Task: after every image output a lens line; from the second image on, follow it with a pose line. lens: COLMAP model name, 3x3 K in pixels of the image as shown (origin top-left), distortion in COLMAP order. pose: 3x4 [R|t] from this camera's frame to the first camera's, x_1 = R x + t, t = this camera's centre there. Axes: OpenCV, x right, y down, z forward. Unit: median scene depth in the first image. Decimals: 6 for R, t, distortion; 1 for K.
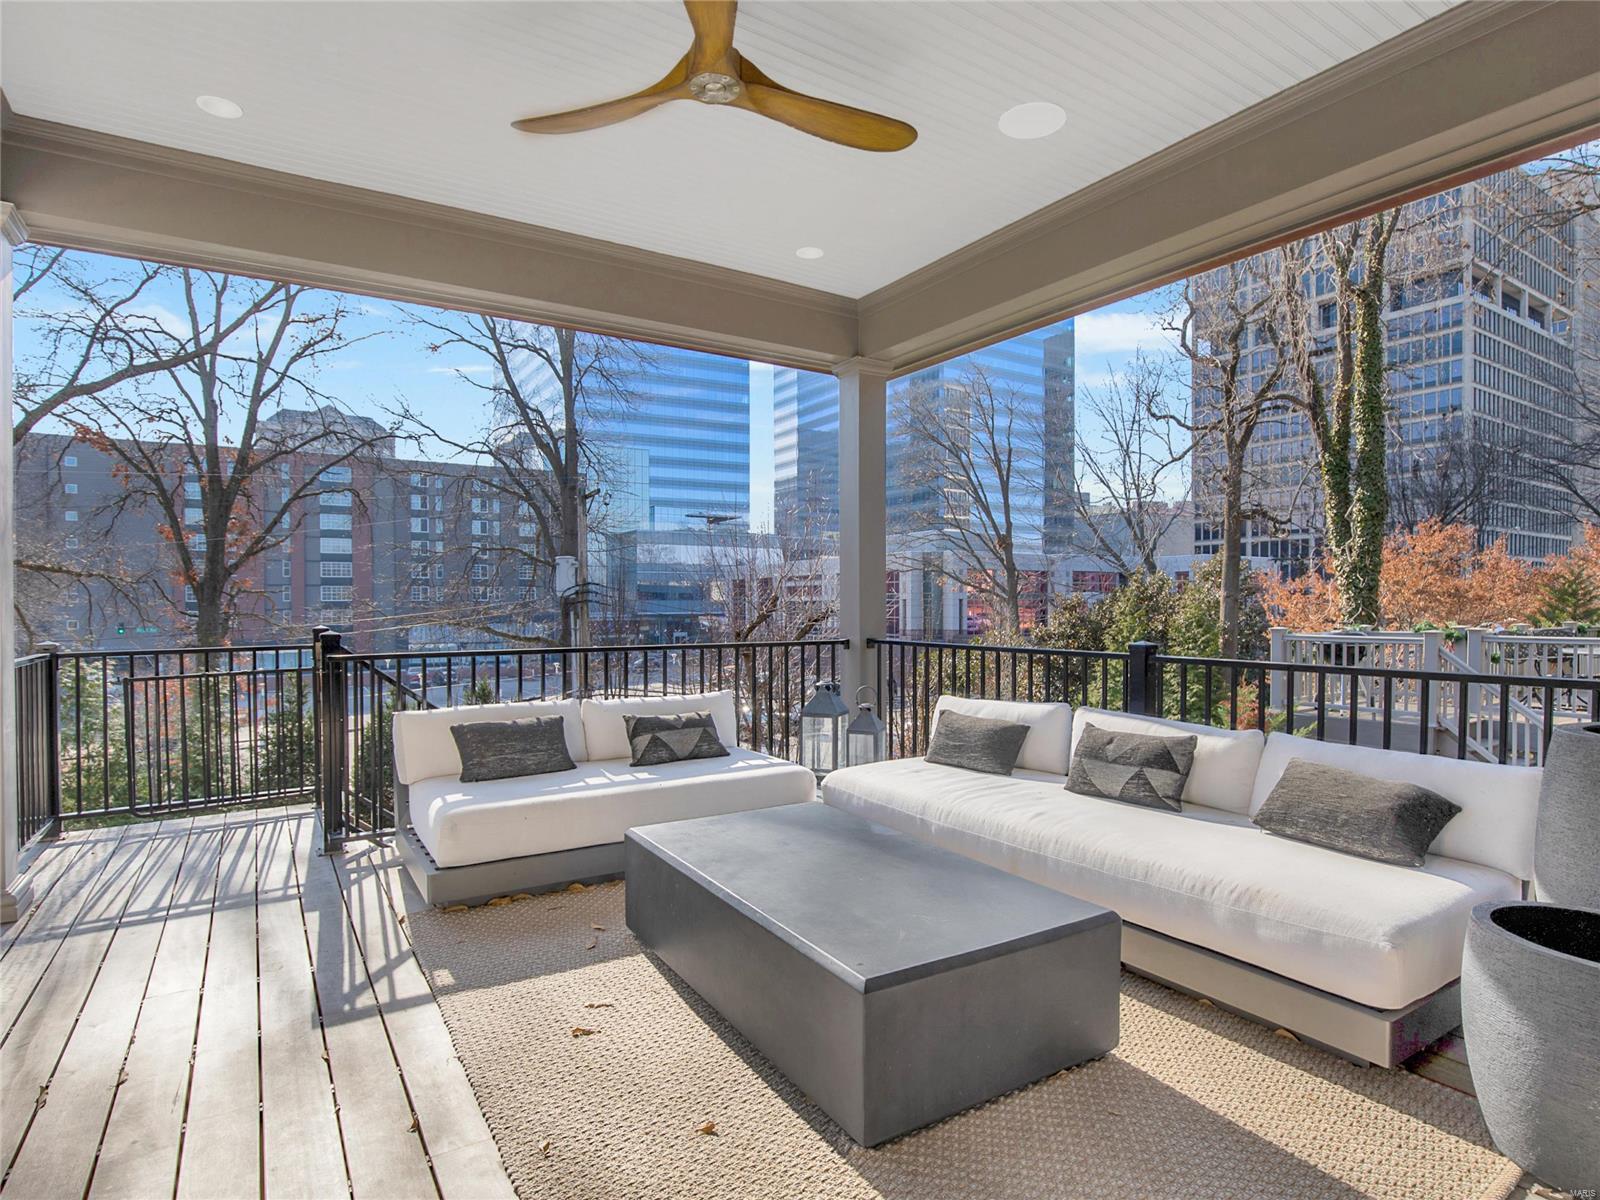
lens RADIAL K [[878.2, 0, 806.2], [0, 878.2, 615.8], [0, 0, 1]] dist [0.012116, -0.000176]
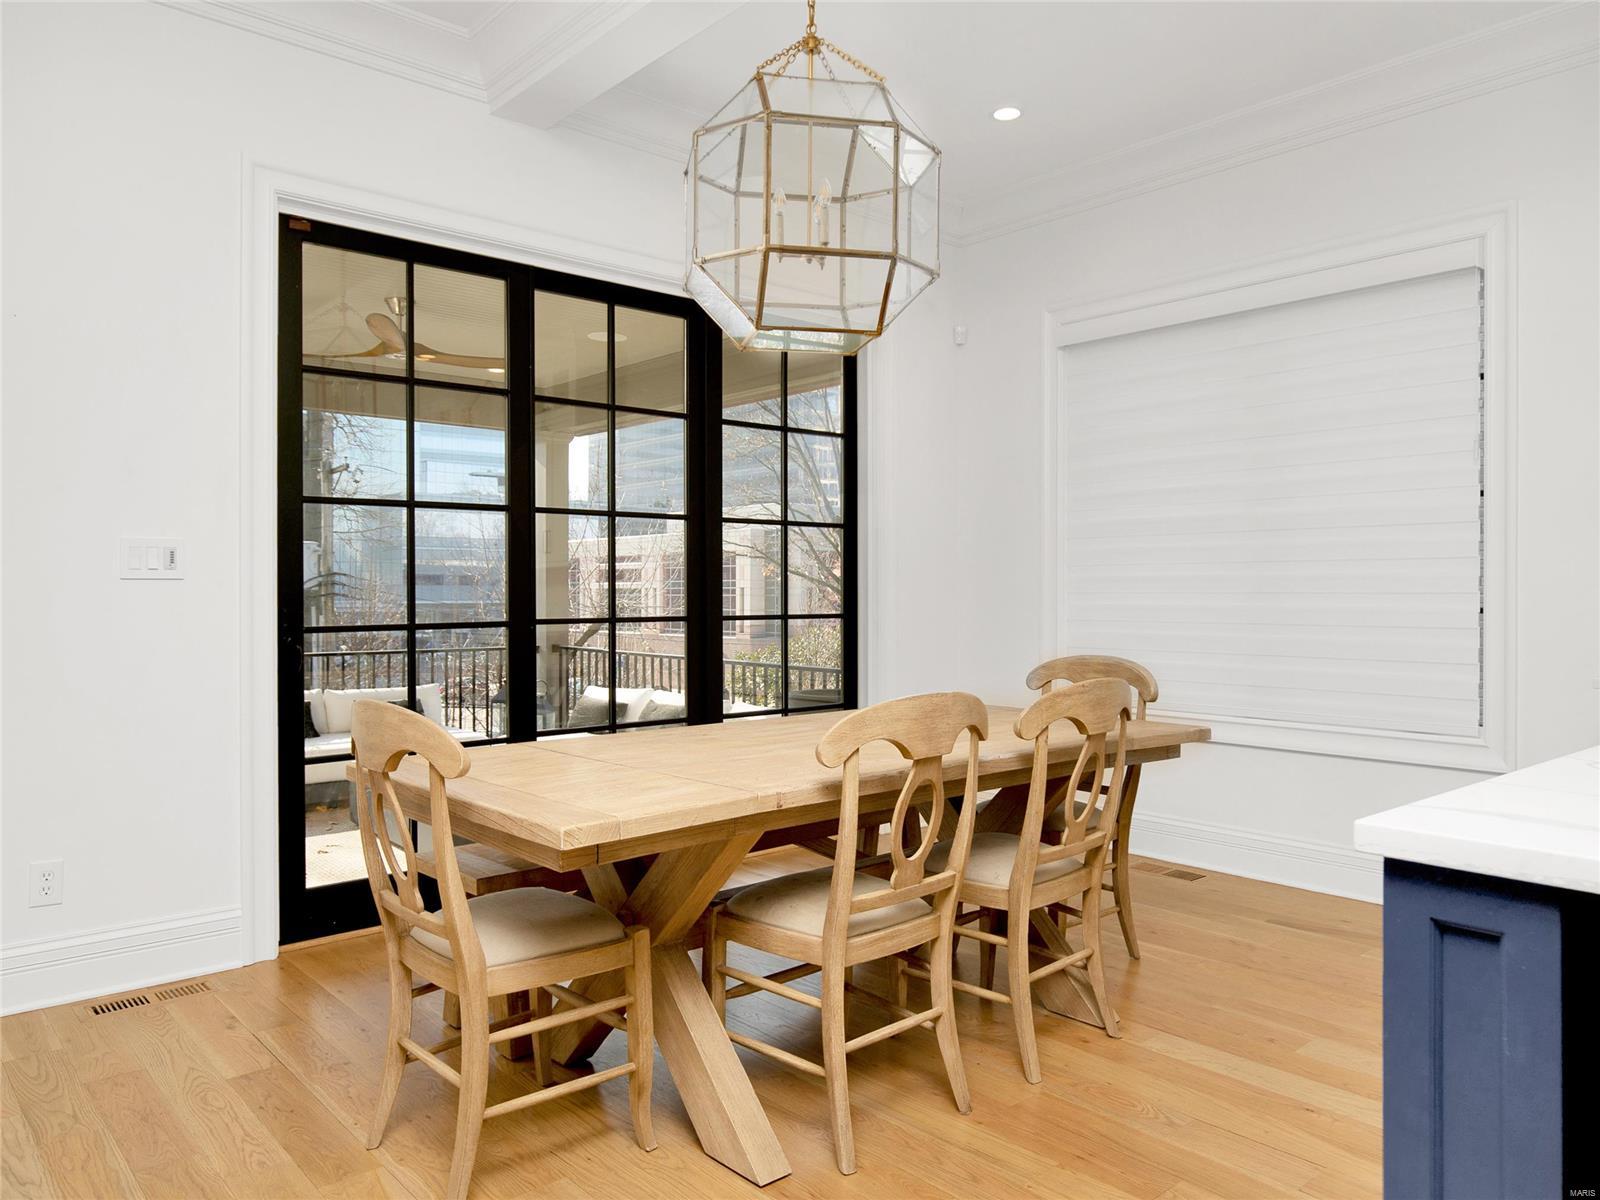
lens RADIAL K [[1142.5, 0, 802.3], [0, 1142.5, 587.4], [0, 0, 1]] dist [-0.040813, 0.000621]
pose [[0.989190, 0.000923, 0.146635, 0.030843], [0.001364, 0.999879, -0.015494, -0.006242], [-0.146631, 0.015526, 0.989069, -0.118360]]
